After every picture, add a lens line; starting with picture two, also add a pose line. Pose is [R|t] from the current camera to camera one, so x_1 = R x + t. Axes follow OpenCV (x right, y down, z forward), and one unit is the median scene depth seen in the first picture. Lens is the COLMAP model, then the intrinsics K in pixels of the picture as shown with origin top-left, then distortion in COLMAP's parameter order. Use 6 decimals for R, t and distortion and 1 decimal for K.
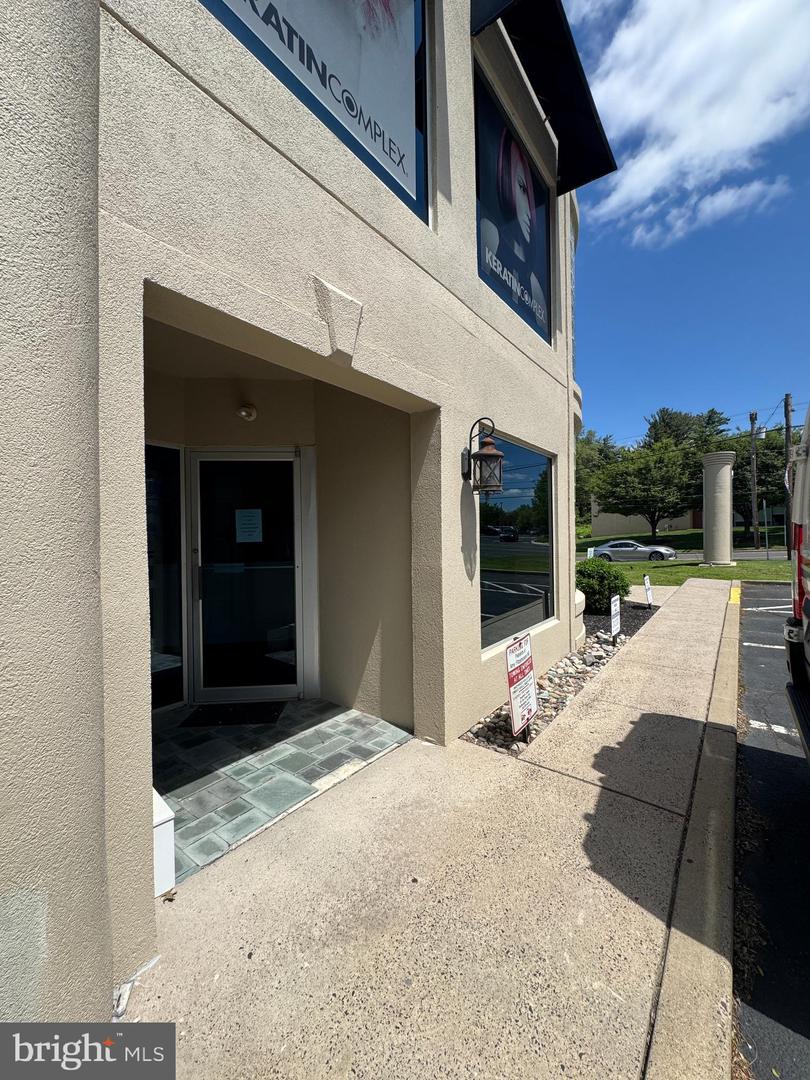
lens RADIAL K [[427.9, 0, 408.5], [0, 427.9, 540.7], [0, 0, 1]] dist [-0.001992, -0.000187]
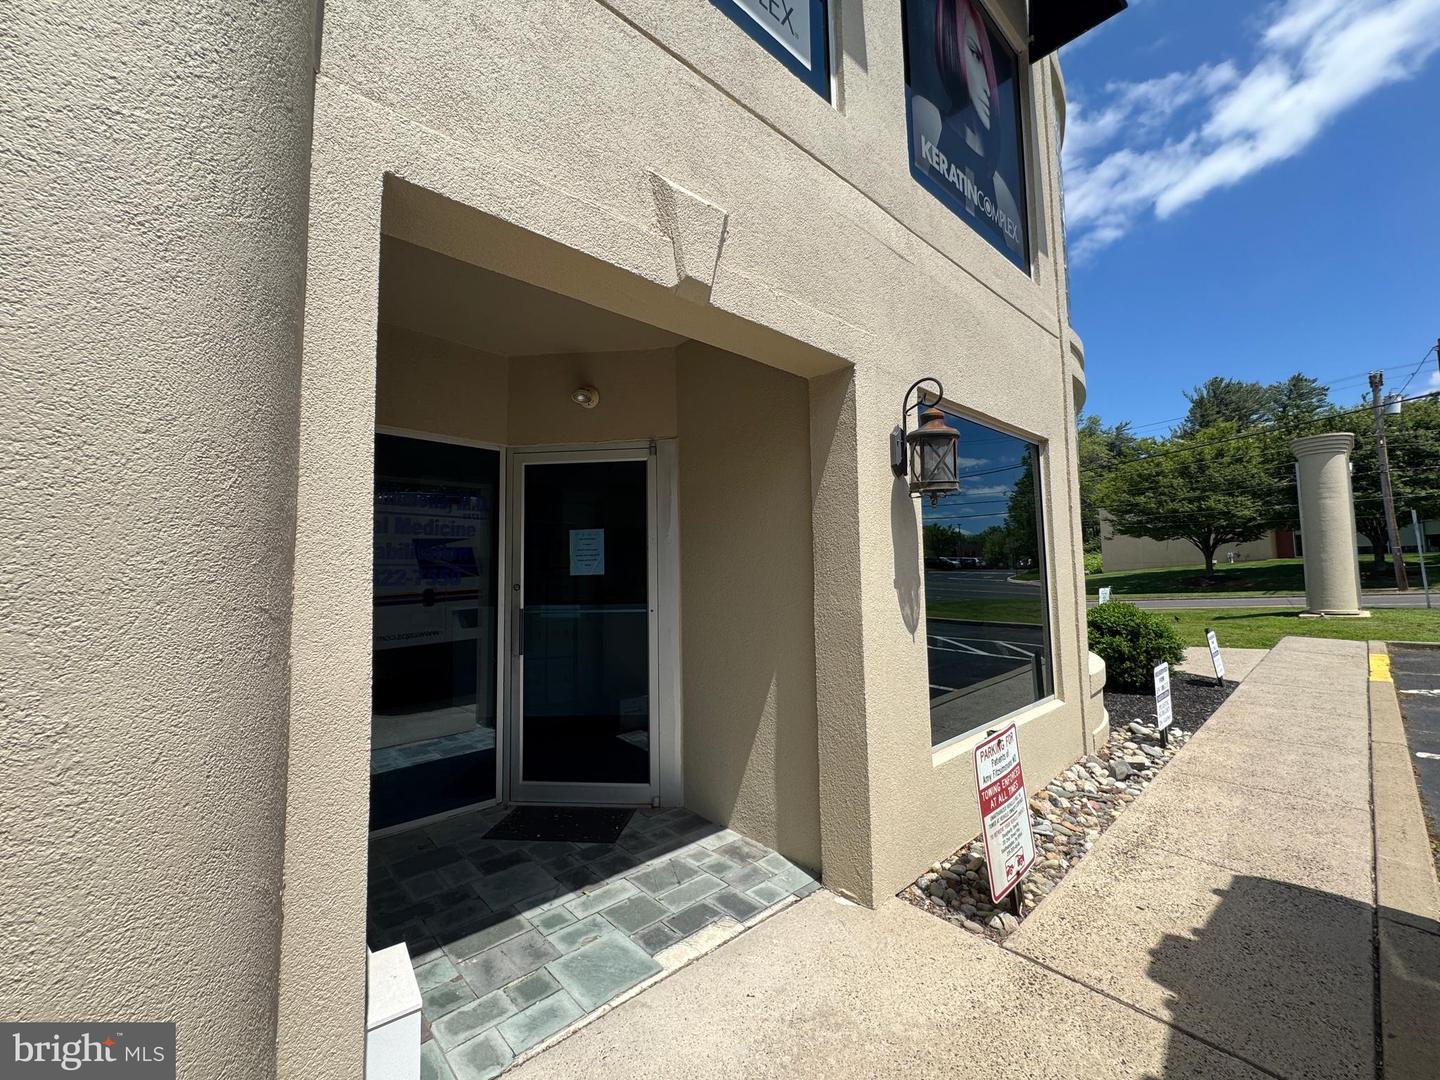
lens RADIAL K [[570.5, 0, 720.3], [0, 570.5, 535.9], [0, 0, 1]] dist [-0.001992, -0.000187]
pose [[0.983036, -0.015579, -0.182750, 0.025039], [0.001770, 0.997146, -0.075482, 0.011646], [0.183404, 0.073878, 0.980258, 0.115343]]
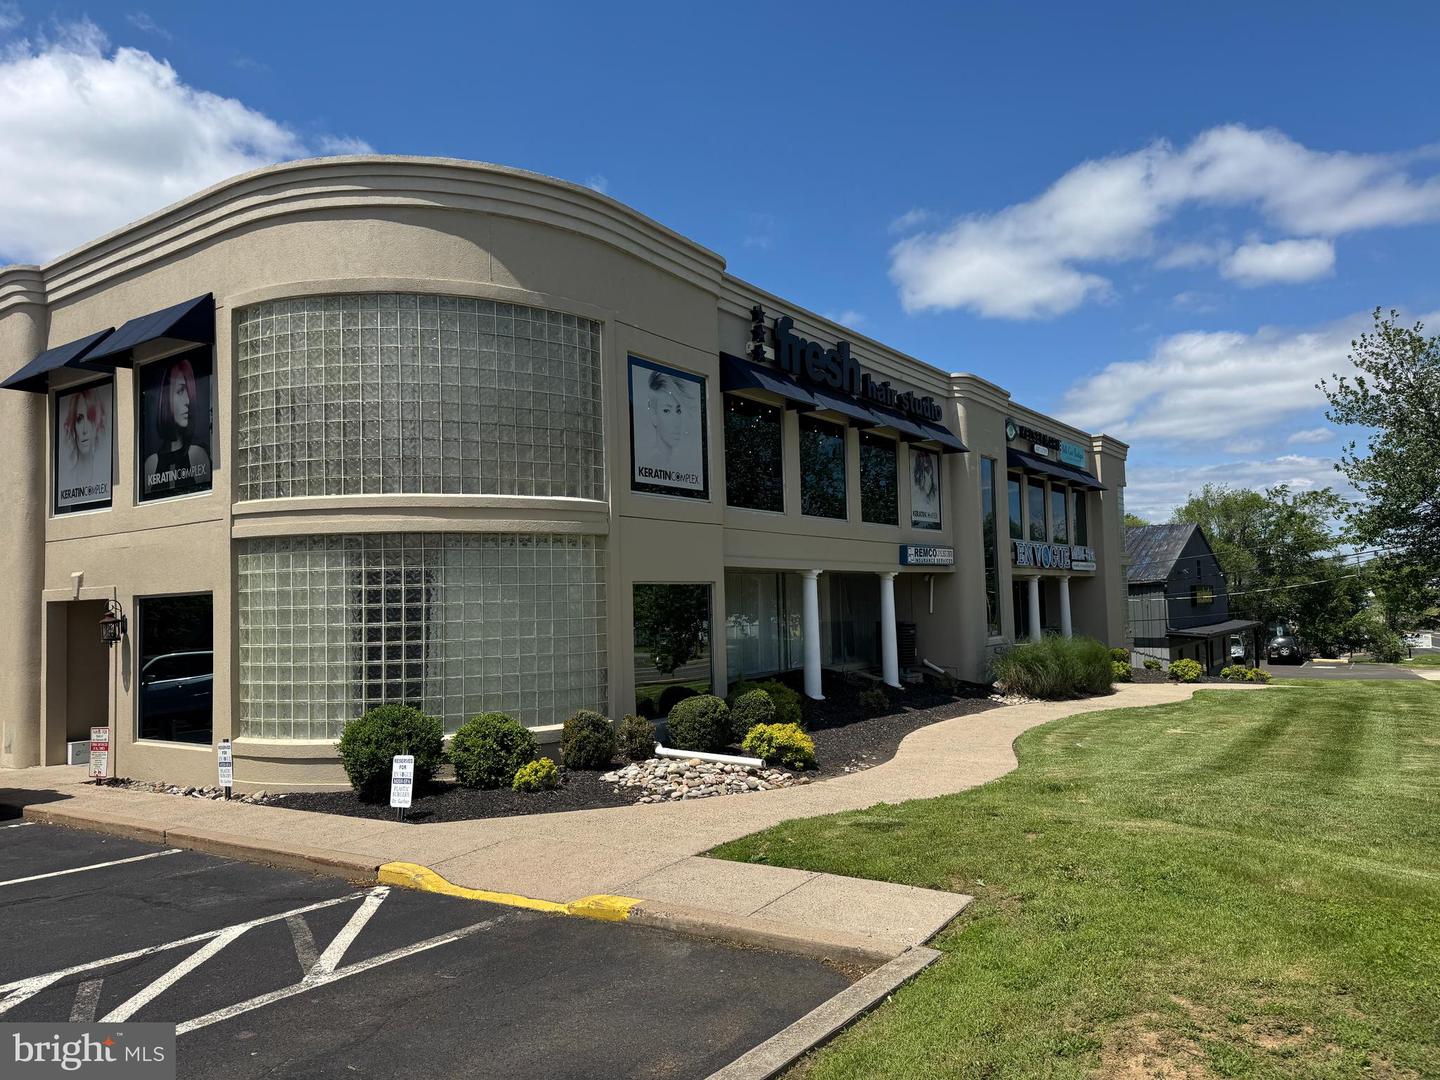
lens RADIAL K [[1011.8, 0, 720.0], [0, 1011.8, 540.0], [0, 0, 1]] dist [0.048547, -0.067098]
pose [[0.063558, -0.053318, -0.996553, 4.215380], [0.023259, 0.998380, -0.051932, -0.239983], [0.997707, -0.019878, 0.064695, 3.004750]]
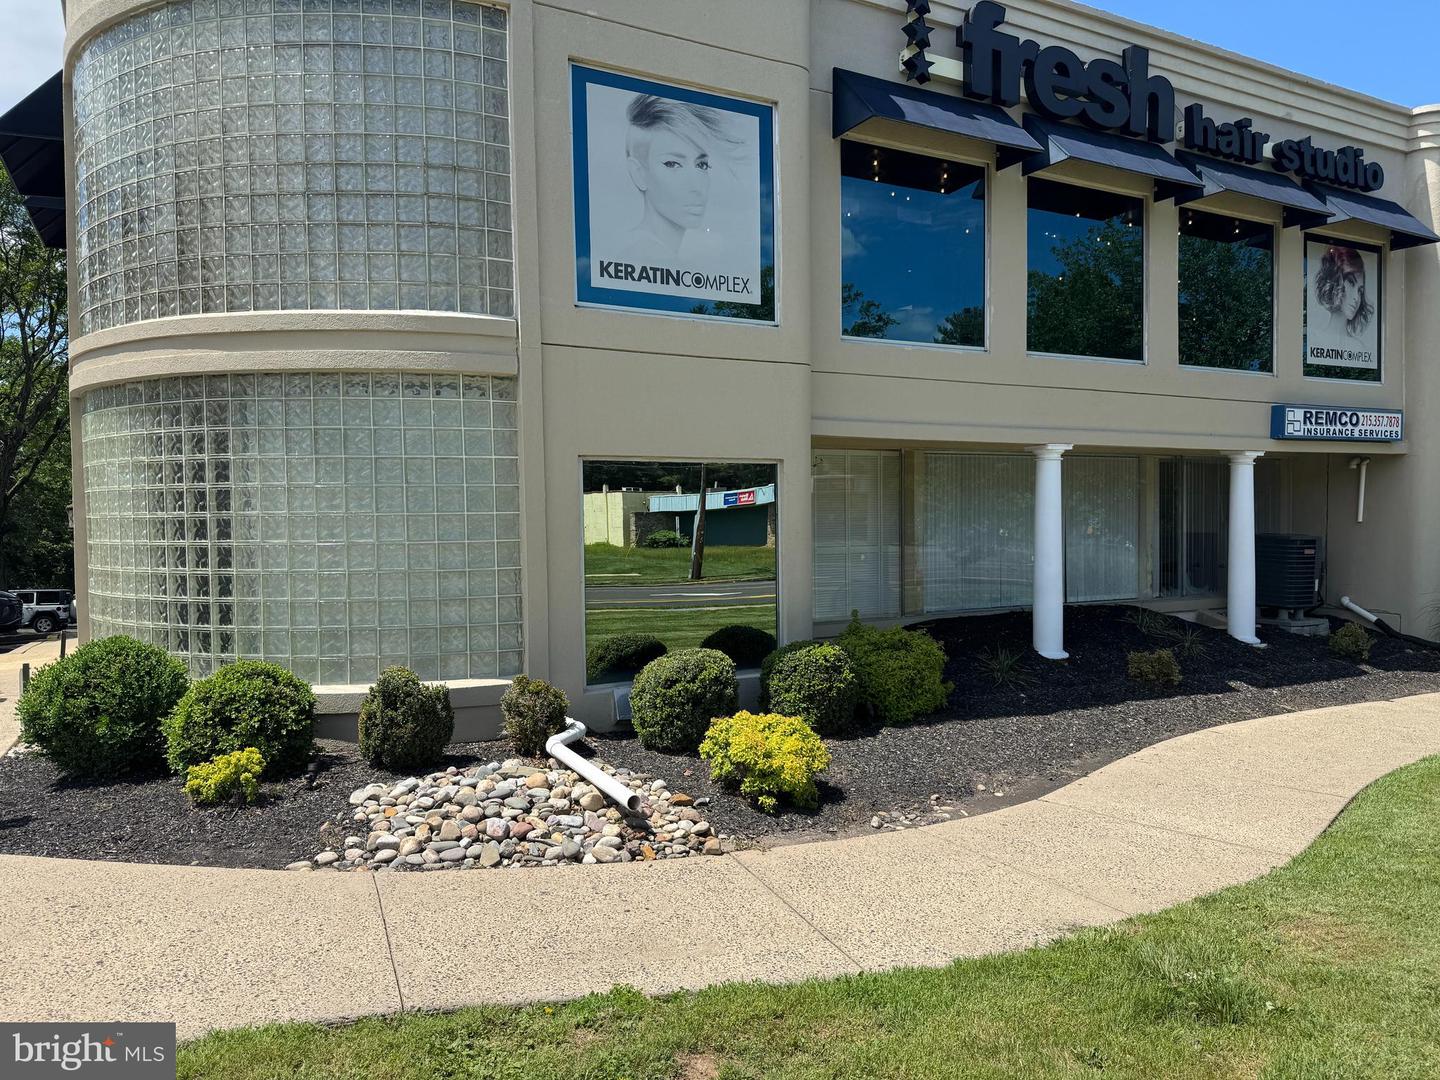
lens RADIAL K [[1051.5, 0, 747.8], [0, 1051.5, 540.7], [0, 0, 1]] dist [0.076384, -0.117269]
pose [[-0.376385, 0.038254, -0.925673, 2.411774], [0.011997, 0.999265, 0.036417, -0.178694], [0.926386, 0.002602, -0.376568, 4.193955]]
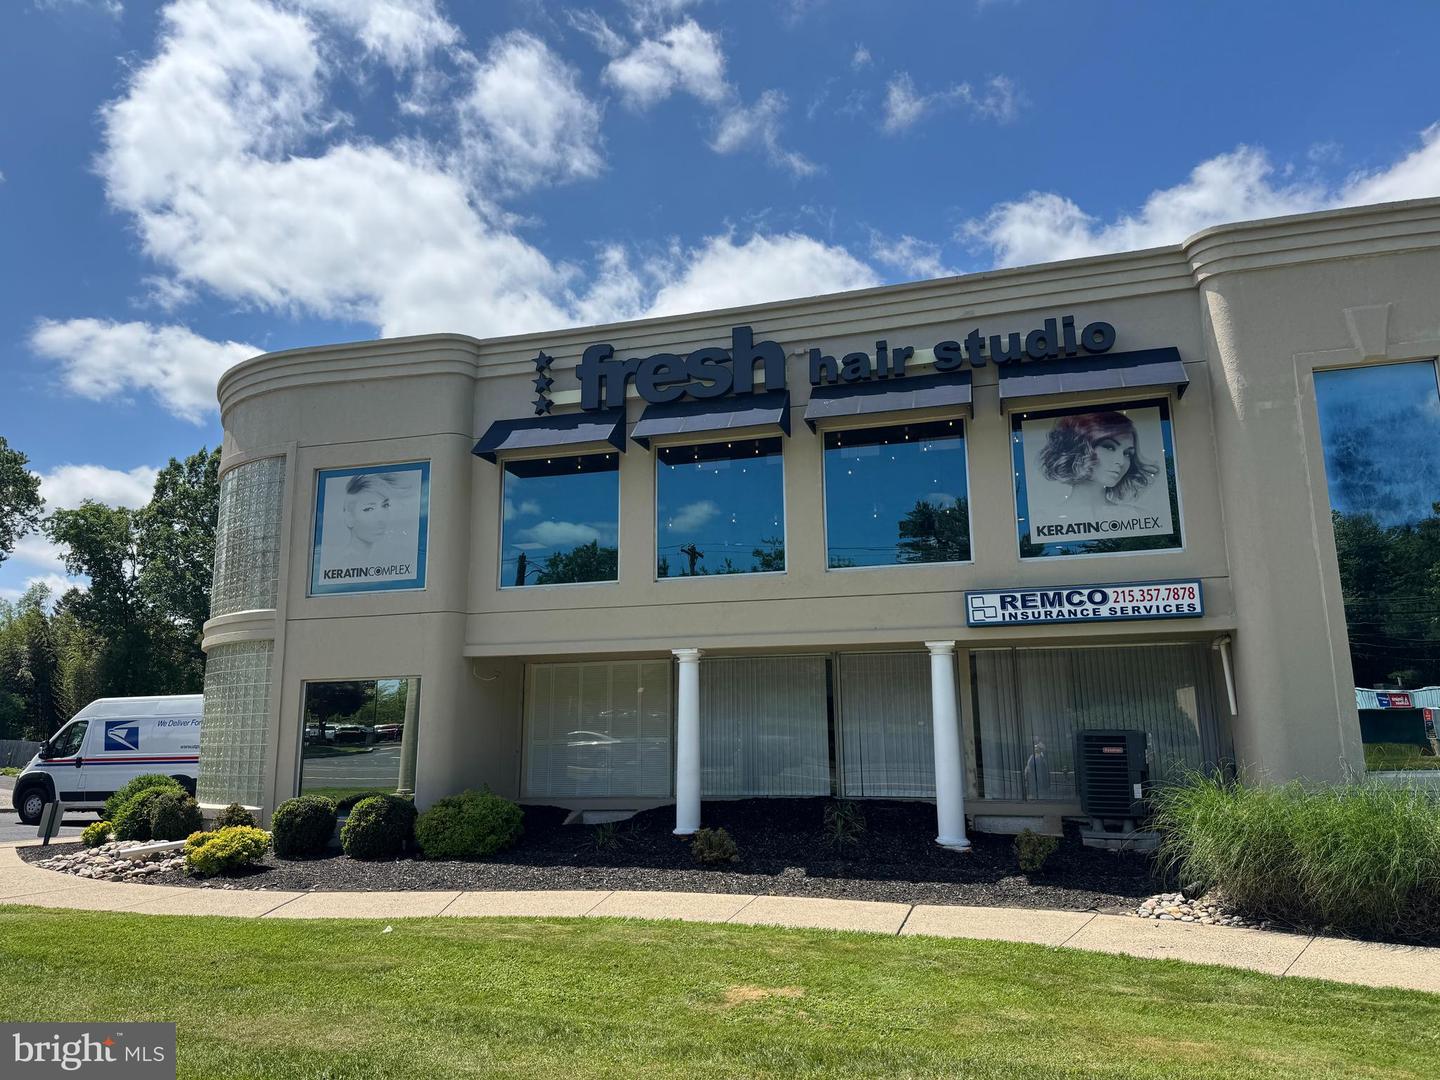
lens RADIAL K [[1029.0, 0, 738.1], [0, 1029.0, 532.2], [0, 0, 1]] dist [0.113926, -0.205707]
pose [[-0.931926, -0.053880, -0.358622, 0.205611], [0.017895, 0.980864, -0.193870, -0.018721], [0.362206, -0.187091, -0.913129, 7.614376]]
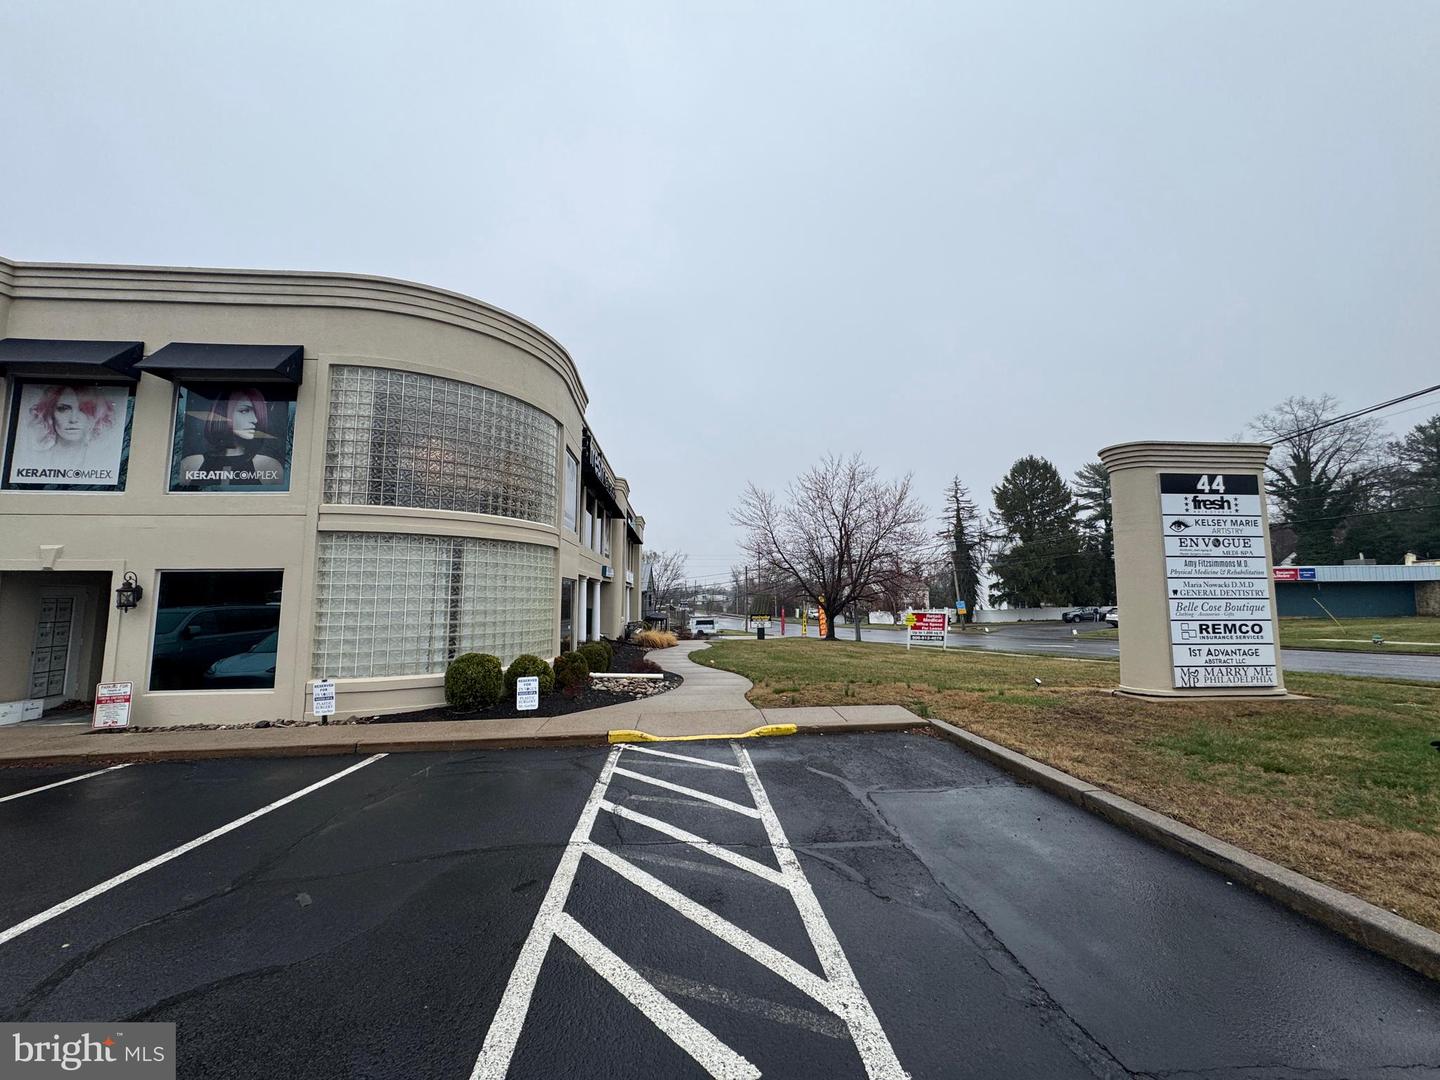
lens RADIAL K [[586.1, 0, 723.6], [0, 586.1, 531.2], [0, 0, 1]] dist [-0.001496, -0.000357]
pose [[0.669779, -0.070398, -0.739216, 3.885552], [-0.006982, 0.994855, -0.101069, -0.201610], [0.742528, 0.072855, 0.665842, 1.139389]]
